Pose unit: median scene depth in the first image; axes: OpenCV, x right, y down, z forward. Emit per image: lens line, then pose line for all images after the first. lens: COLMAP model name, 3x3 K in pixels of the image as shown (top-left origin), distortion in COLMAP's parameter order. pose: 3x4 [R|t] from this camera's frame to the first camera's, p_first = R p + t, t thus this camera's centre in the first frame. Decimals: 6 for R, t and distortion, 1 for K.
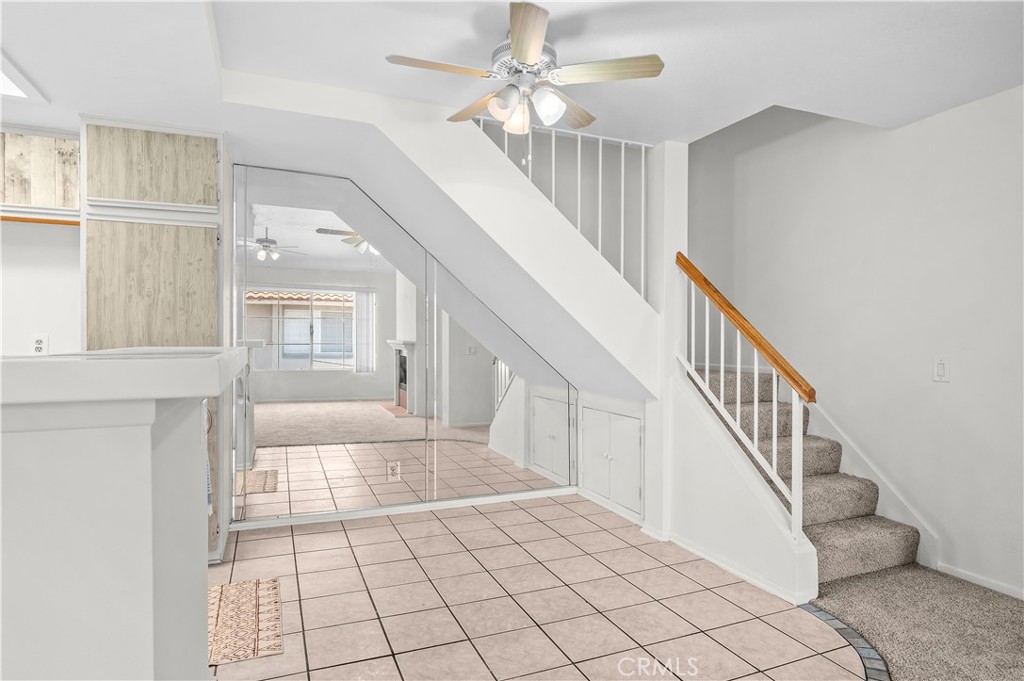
lens RADIAL K [[541.5, 0, 512.0], [0, 541.5, 340.5], [0, 0, 1]] dist [0.000163, 0.000451]
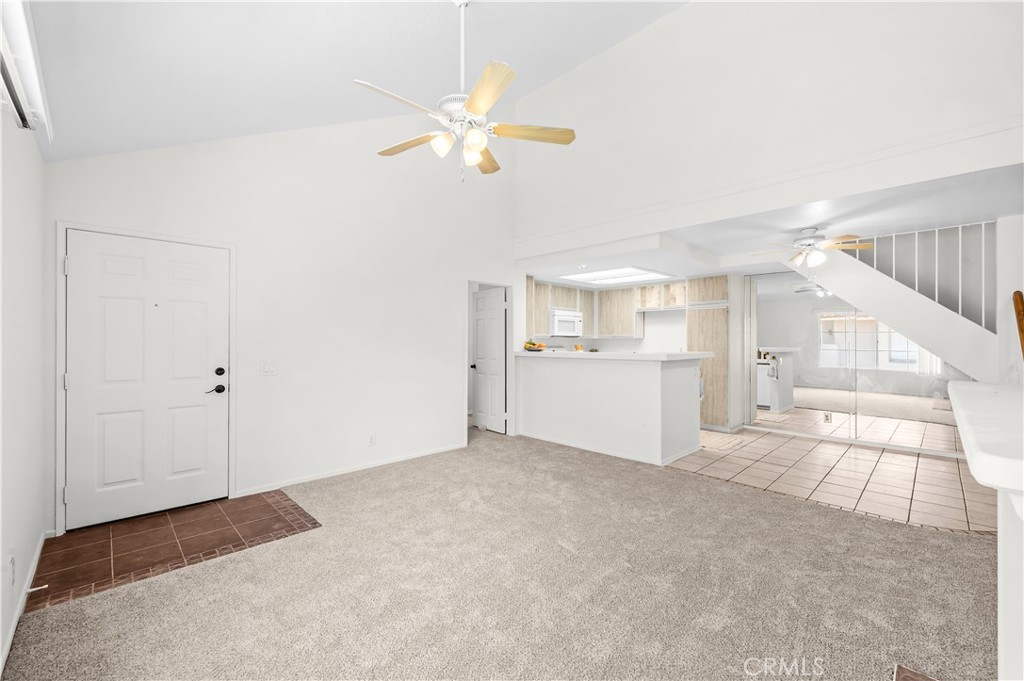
lens RADIAL K [[414.1, 0, 512.0], [0, 414.1, 340.5], [0, 0, 1]] dist [0.000163, 0.000036]
pose [[0.342450, 0.007159, -0.939509, 1.057052], [-0.014895, 0.999887, 0.002190, -0.036402], [0.939418, 0.013244, 0.342518, -0.725263]]
